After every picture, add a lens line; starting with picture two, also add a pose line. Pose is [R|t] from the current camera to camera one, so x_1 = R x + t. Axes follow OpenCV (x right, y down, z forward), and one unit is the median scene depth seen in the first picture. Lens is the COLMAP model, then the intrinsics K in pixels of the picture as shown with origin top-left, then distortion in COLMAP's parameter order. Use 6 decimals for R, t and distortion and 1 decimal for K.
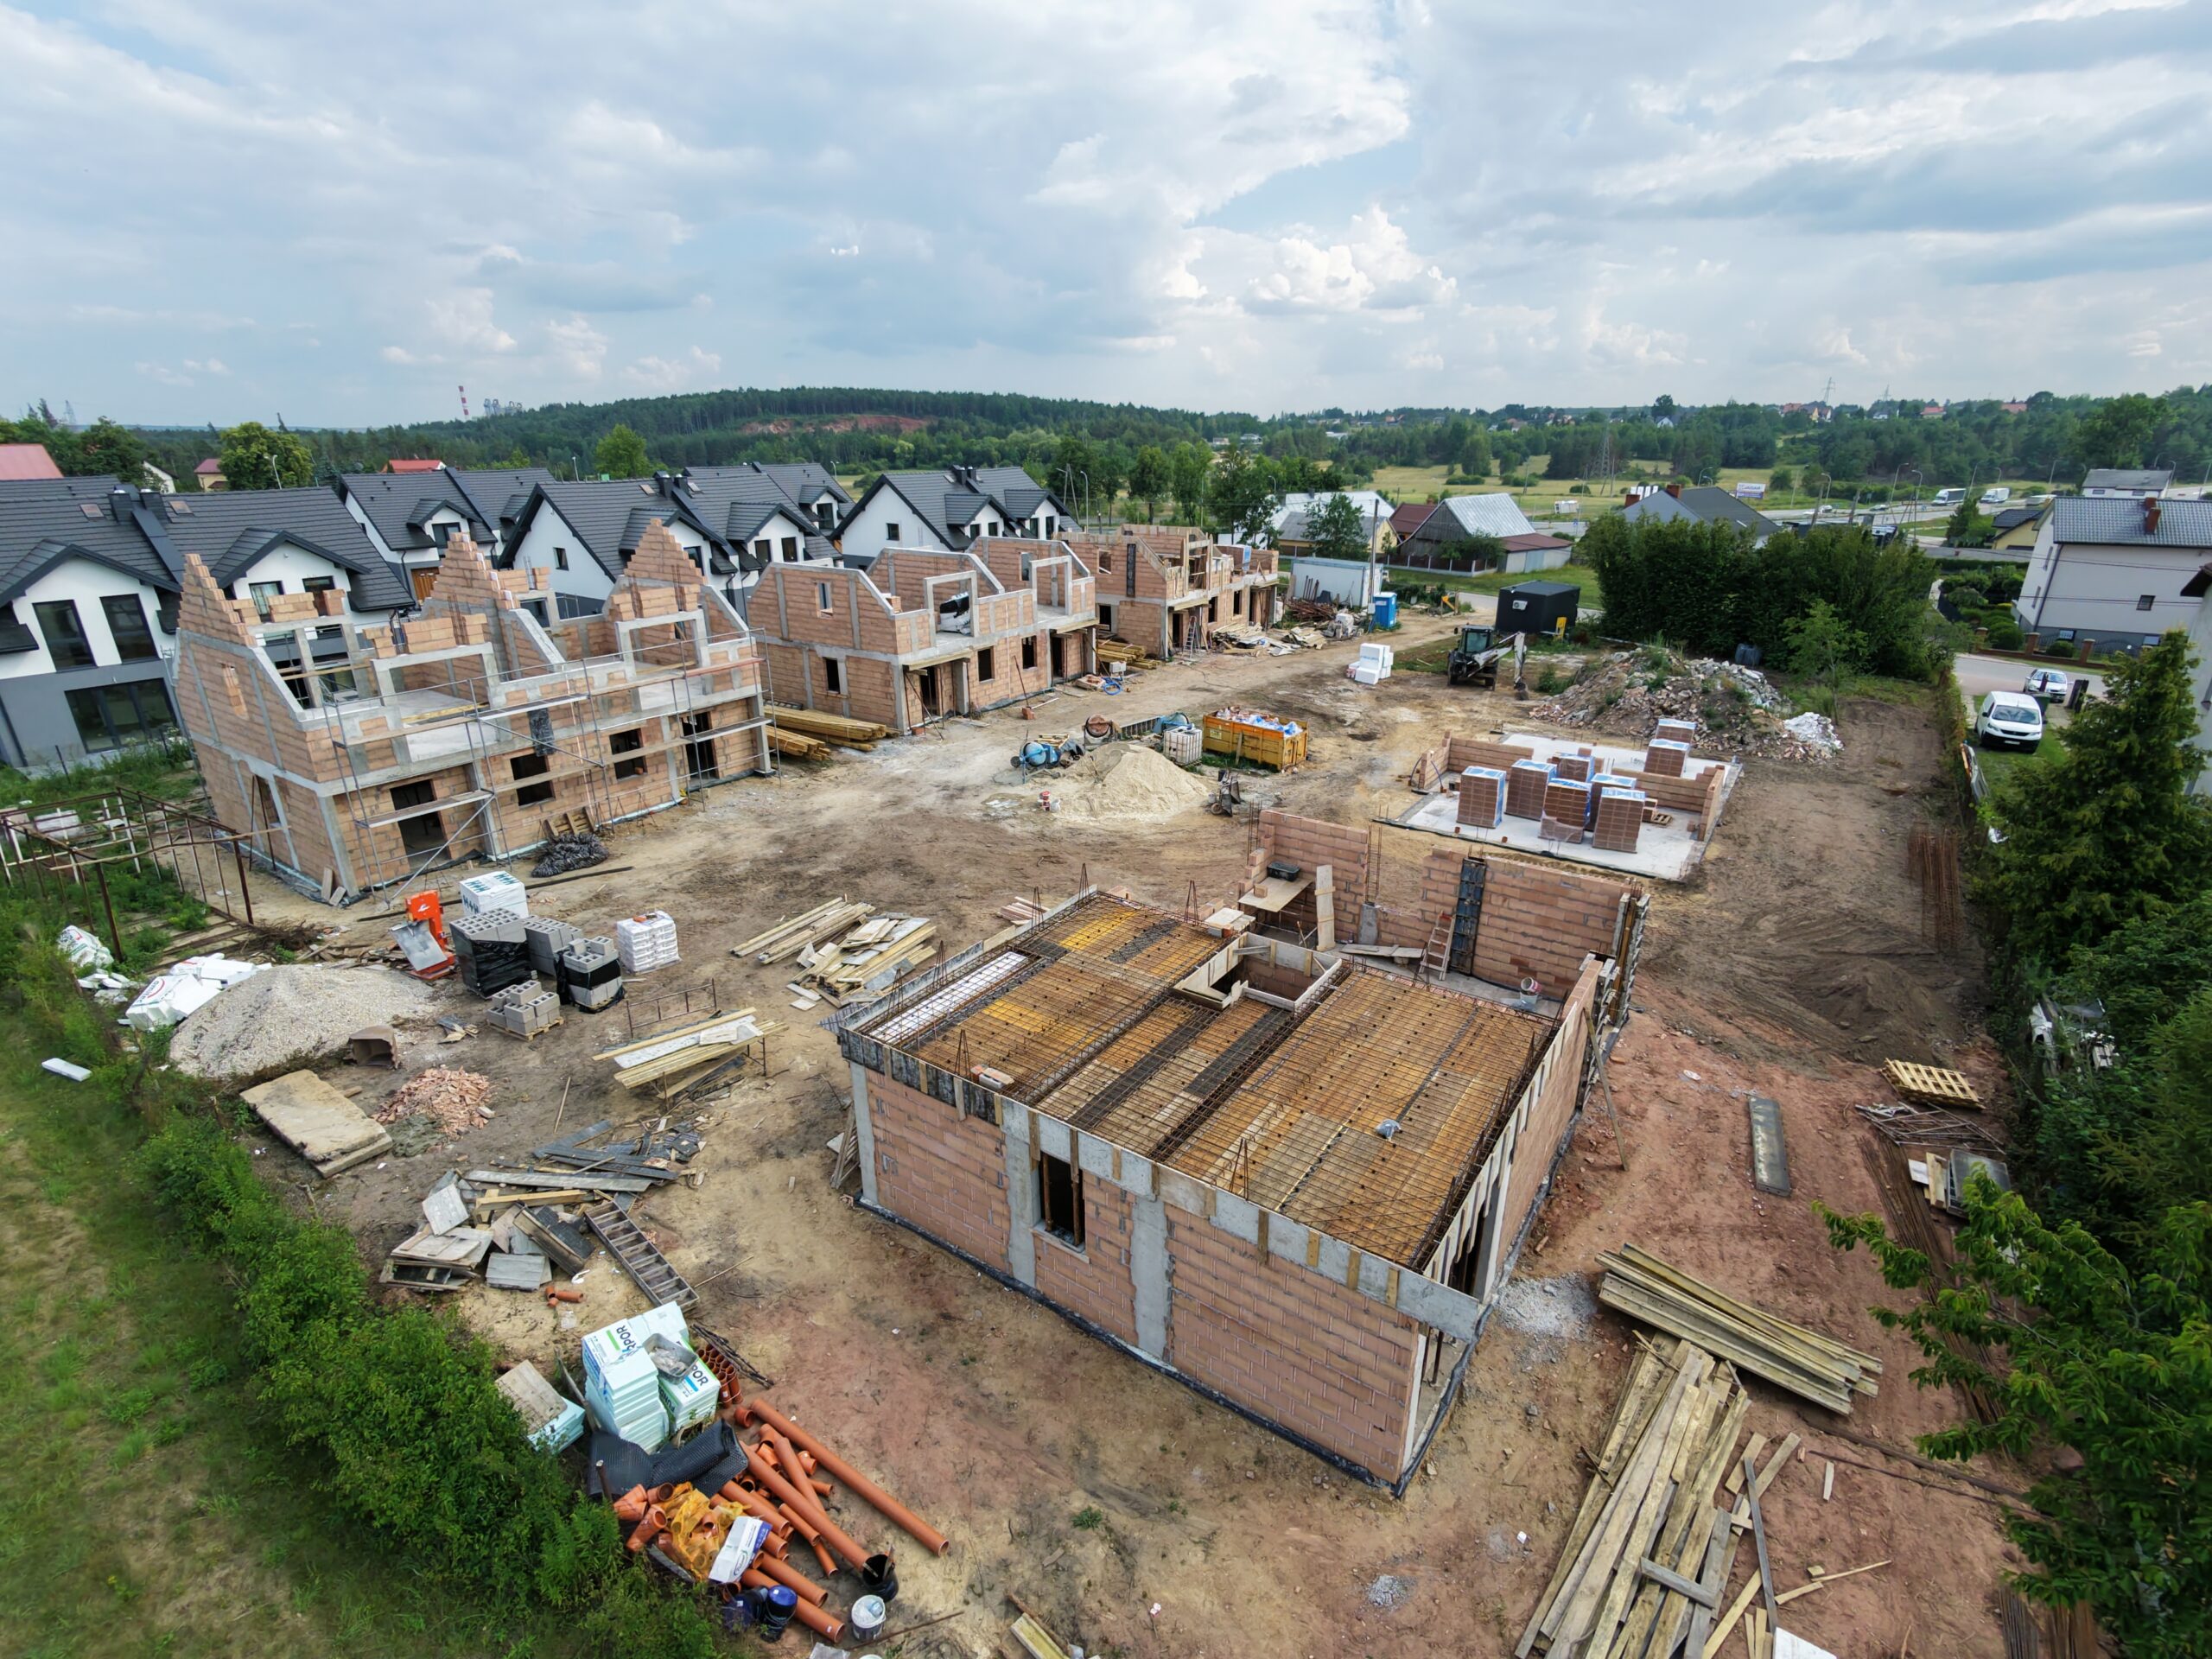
lens RADIAL K [[1061.2, 0, 1106.6], [0, 1061.2, 829.0], [0, 0, 1]] dist [-0.000442, 0.002815]
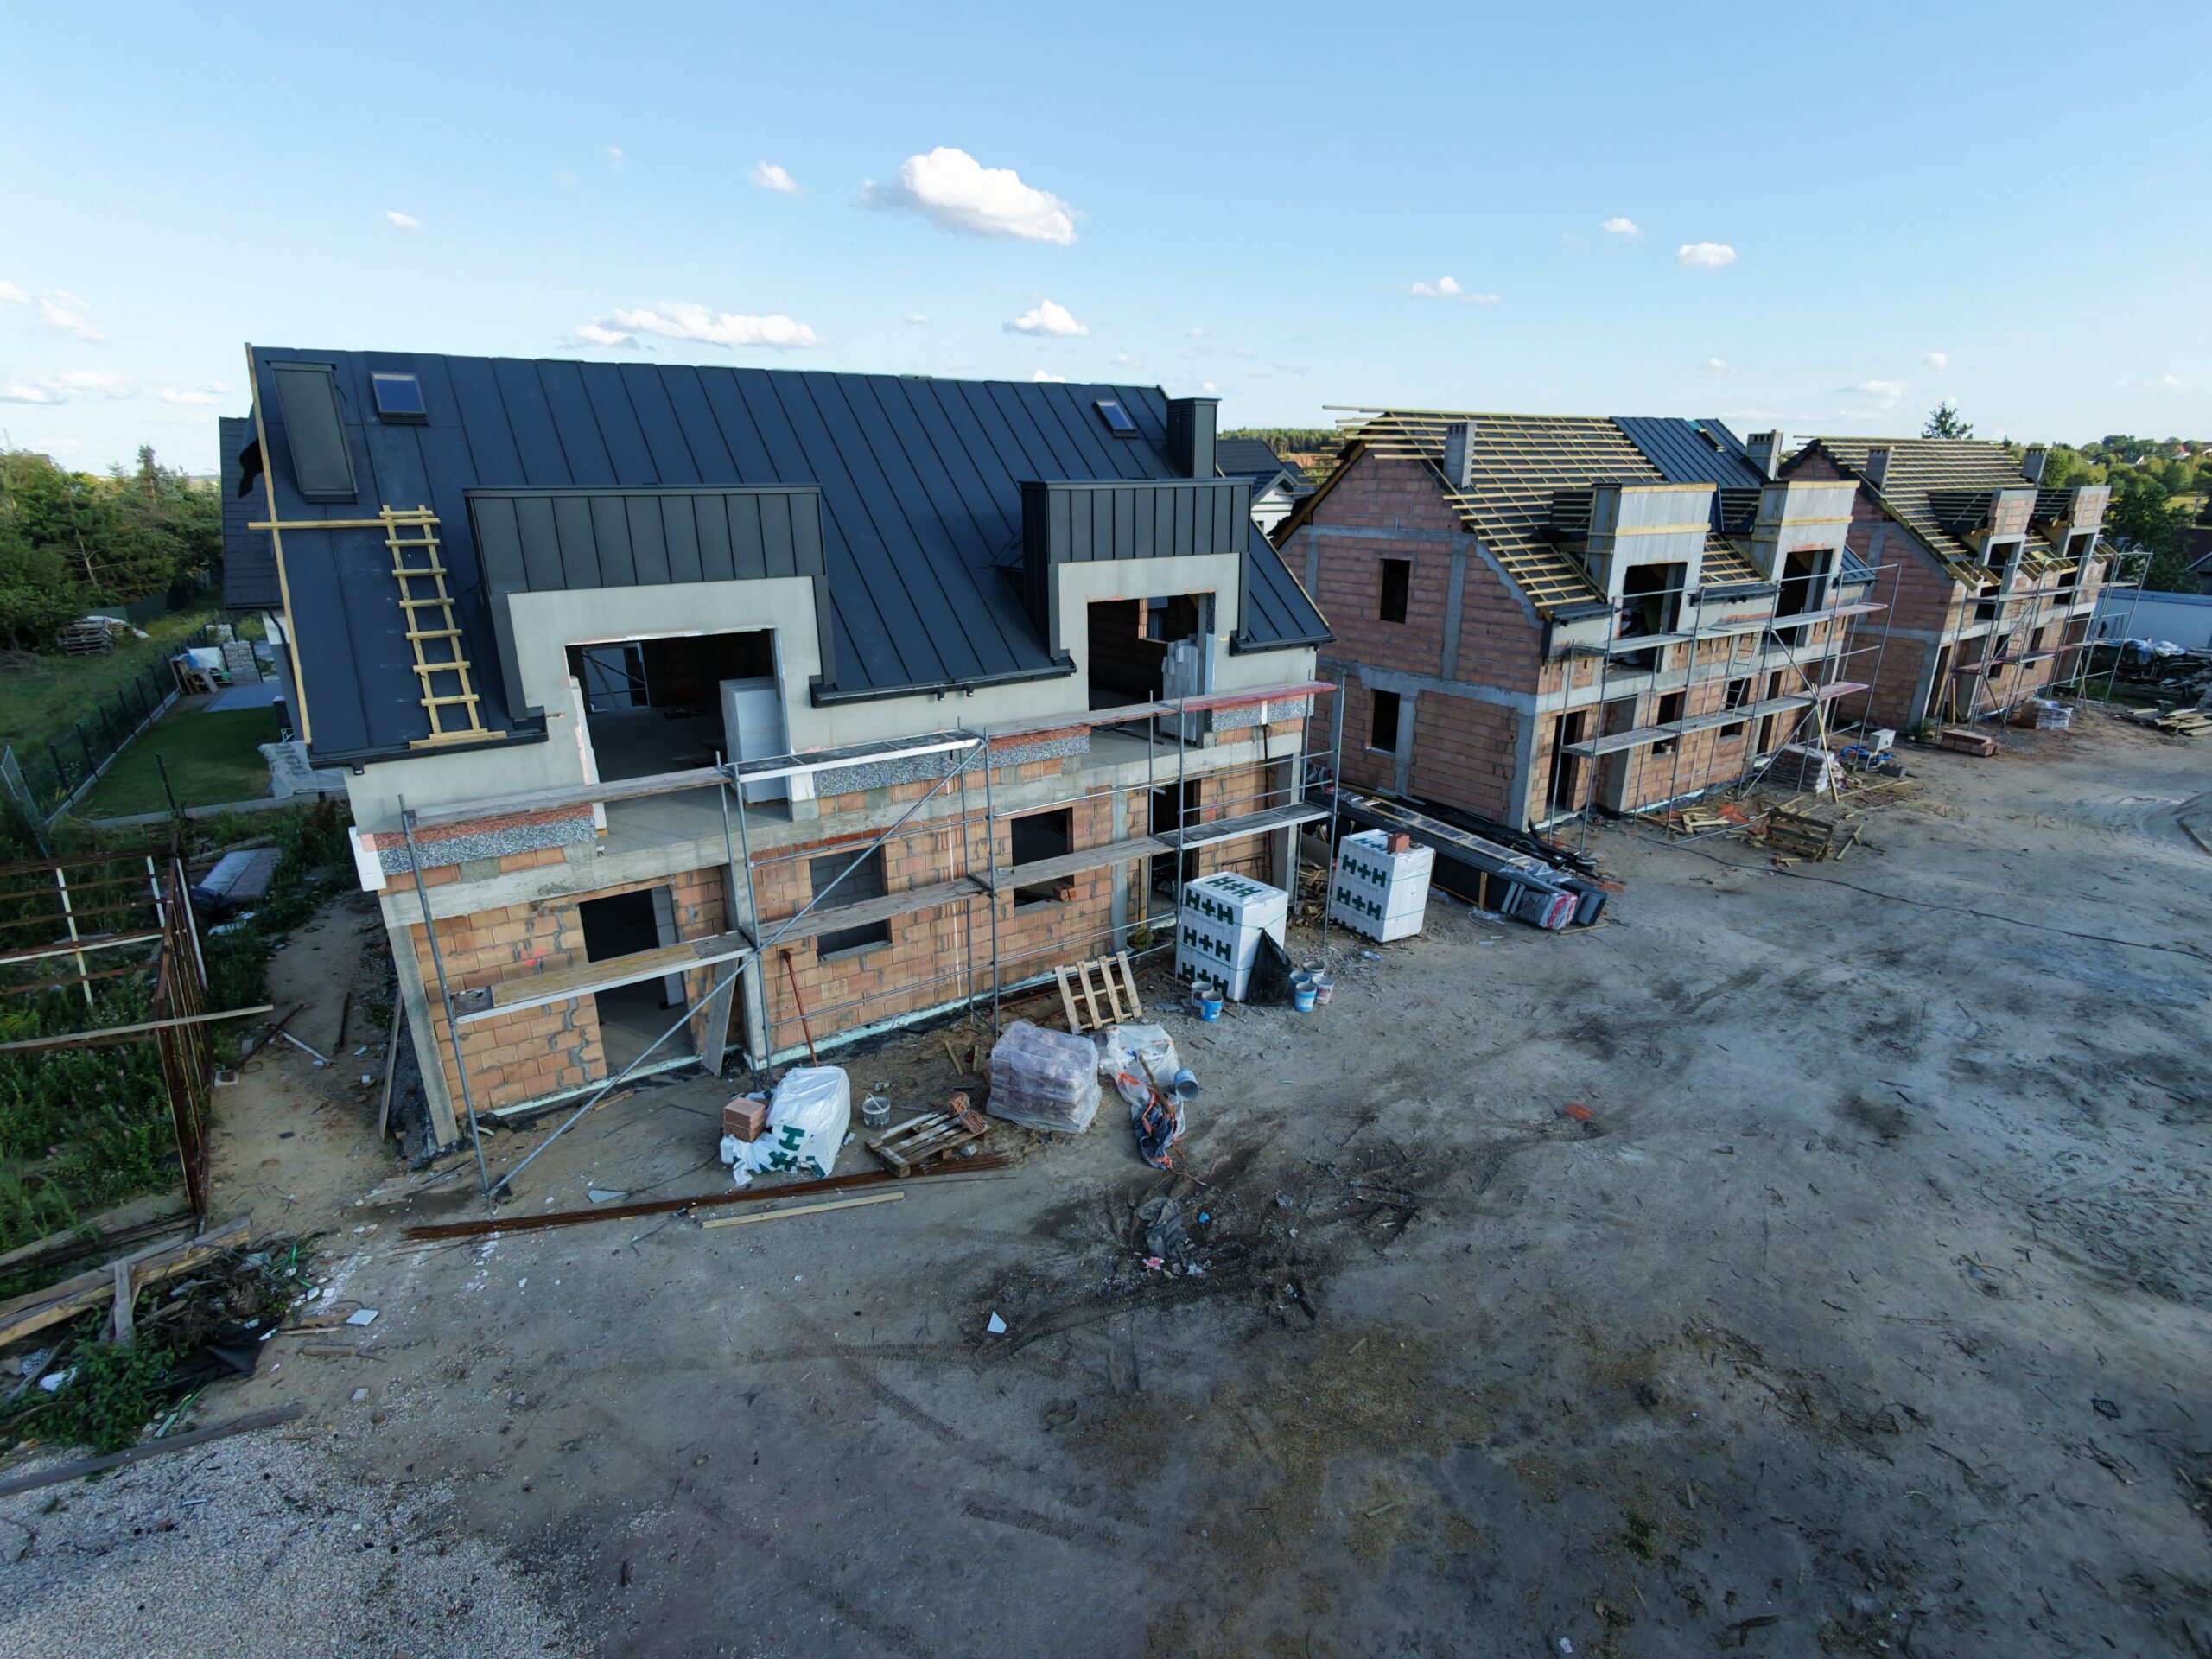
lens RADIAL K [[1061.2, 0, 1105.3], [0, 1061.2, 832.2], [0, 0, 1]] dist [-0.000442, 0.002815]
pose [[0.930586, 0.113271, -0.348109, -0.117381], [-0.125791, 0.991965, -0.013497, -0.036217], [0.343783, 0.056349, 0.937357, 0.253277]]
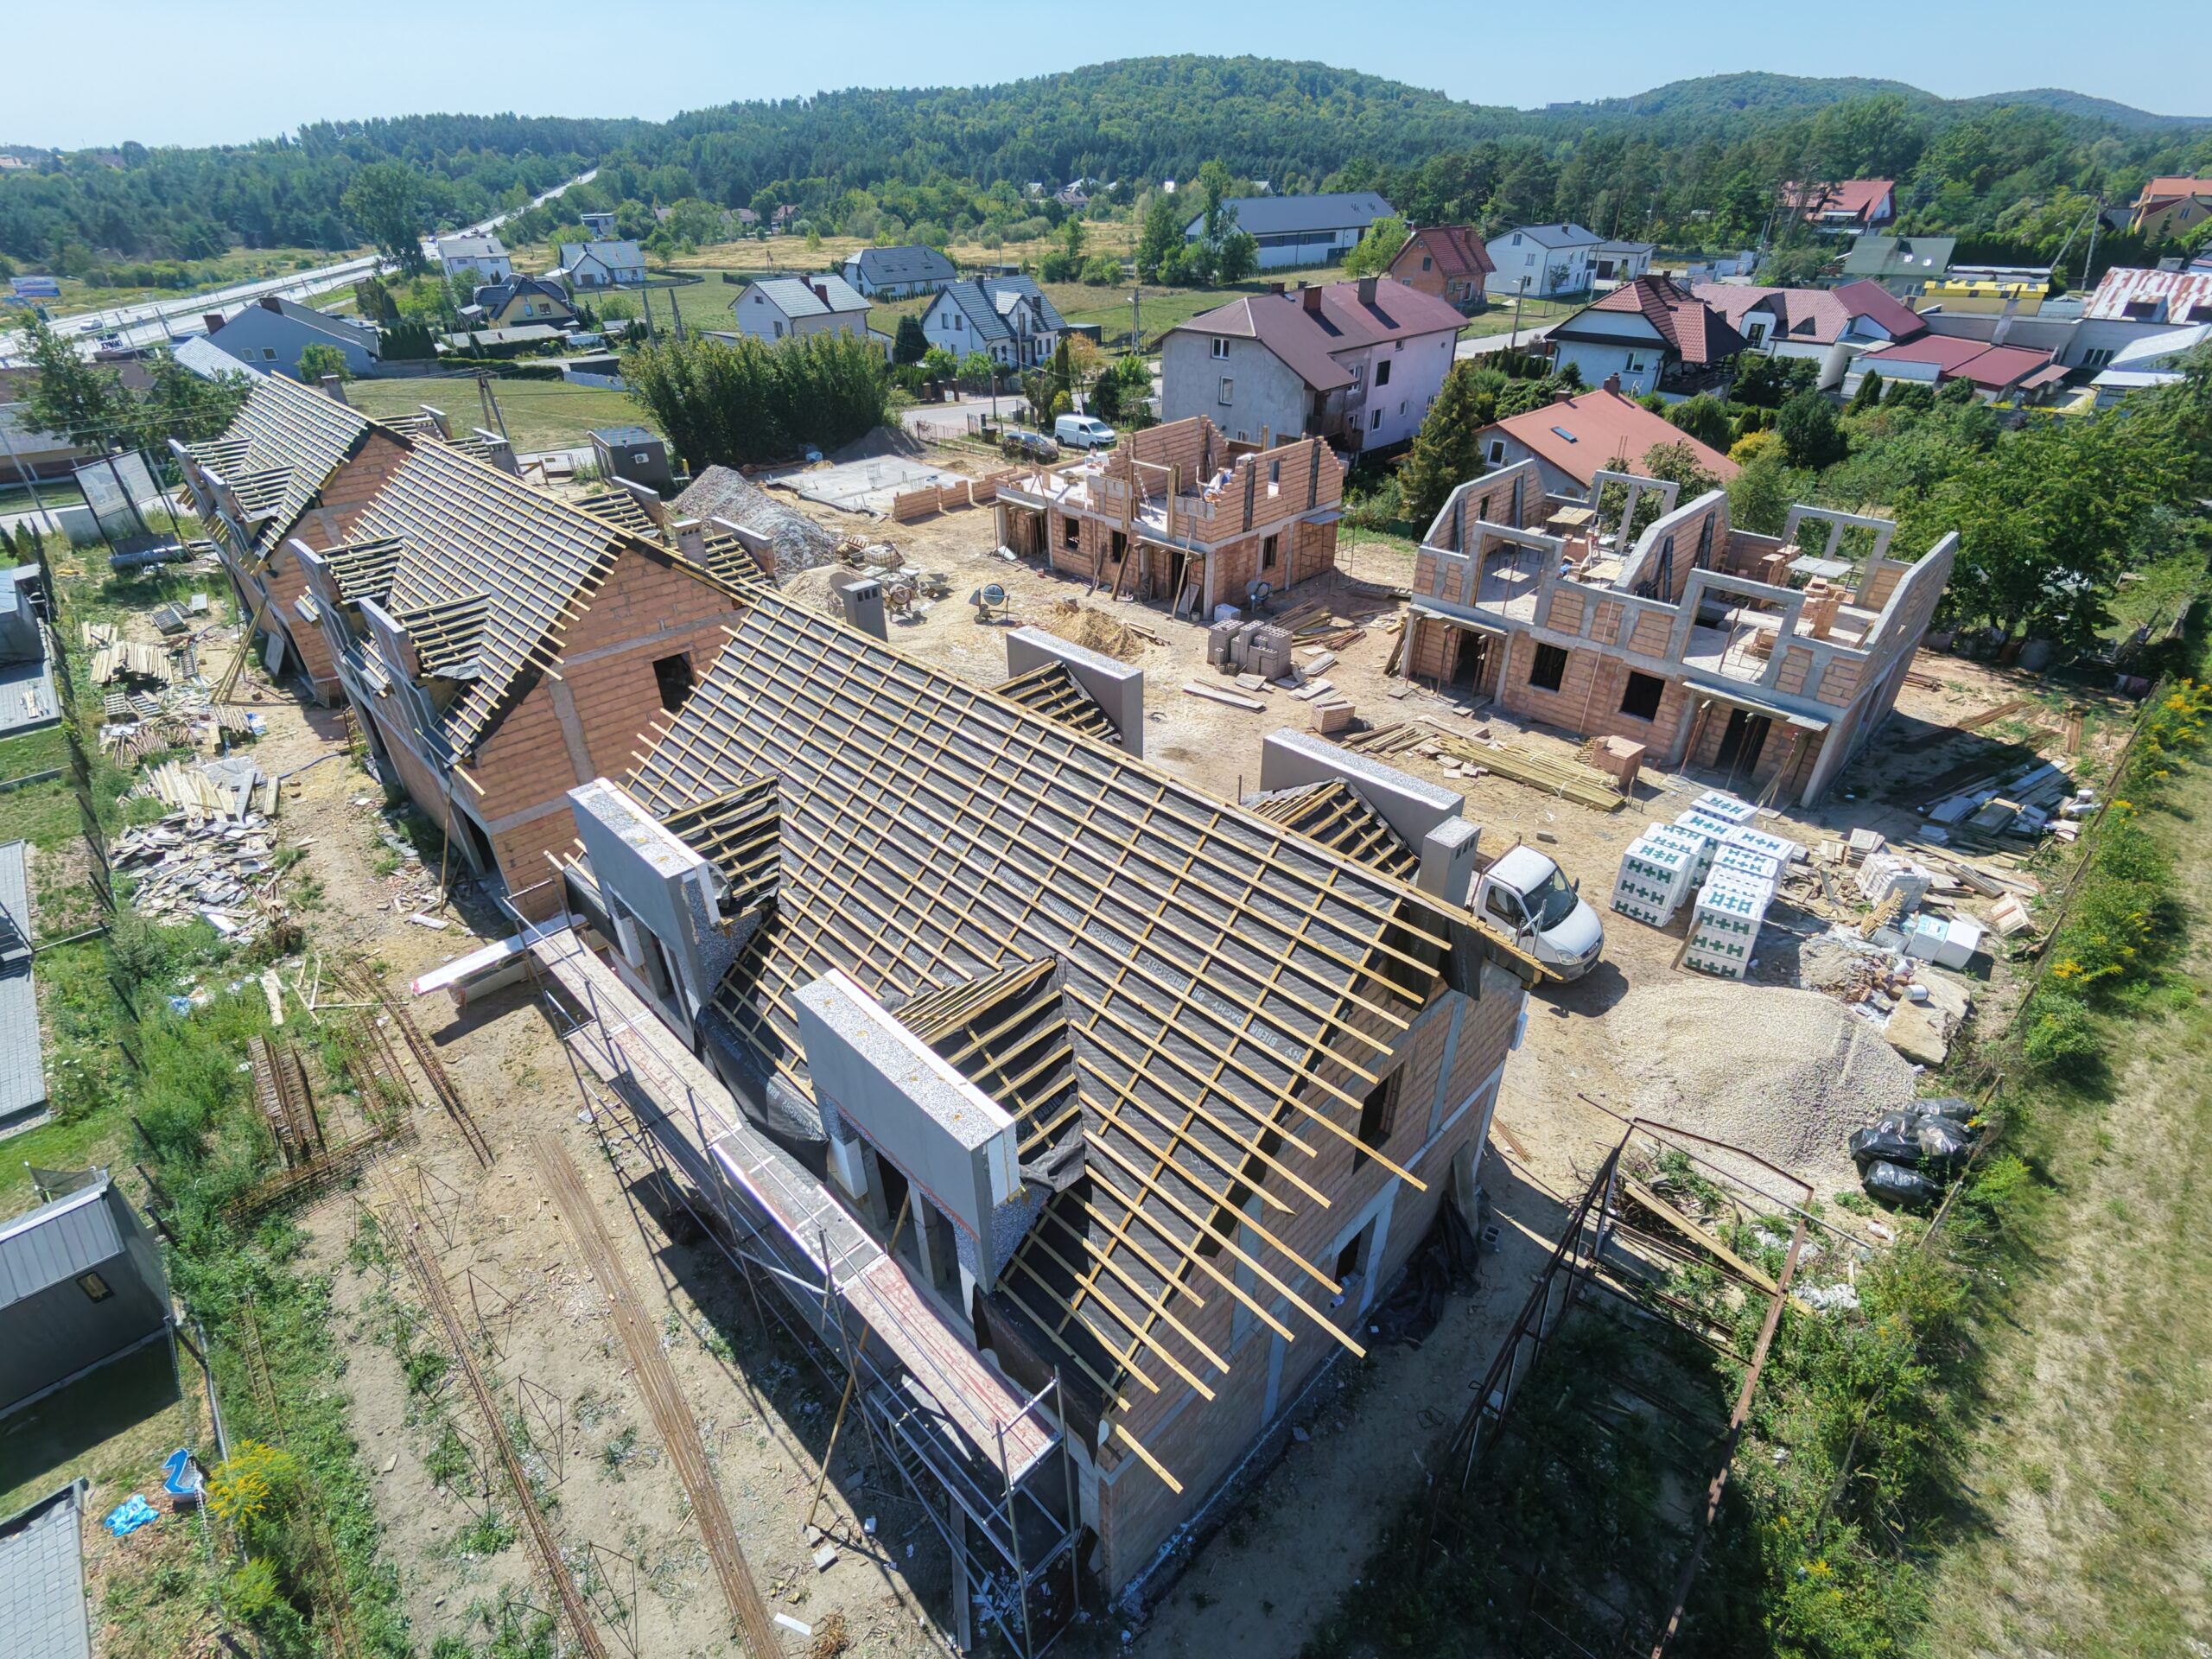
lens RADIAL K [[1061.2, 0, 1106.2], [0, 1061.2, 830.9], [0, 0, 1]] dist [-0.000442, 0.002815]
pose [[0.176345, -0.525129, 0.832552, -0.452374], [0.358038, 0.822090, 0.442693, -0.191886], [-0.916903, 0.220019, 0.332987, 0.353452]]
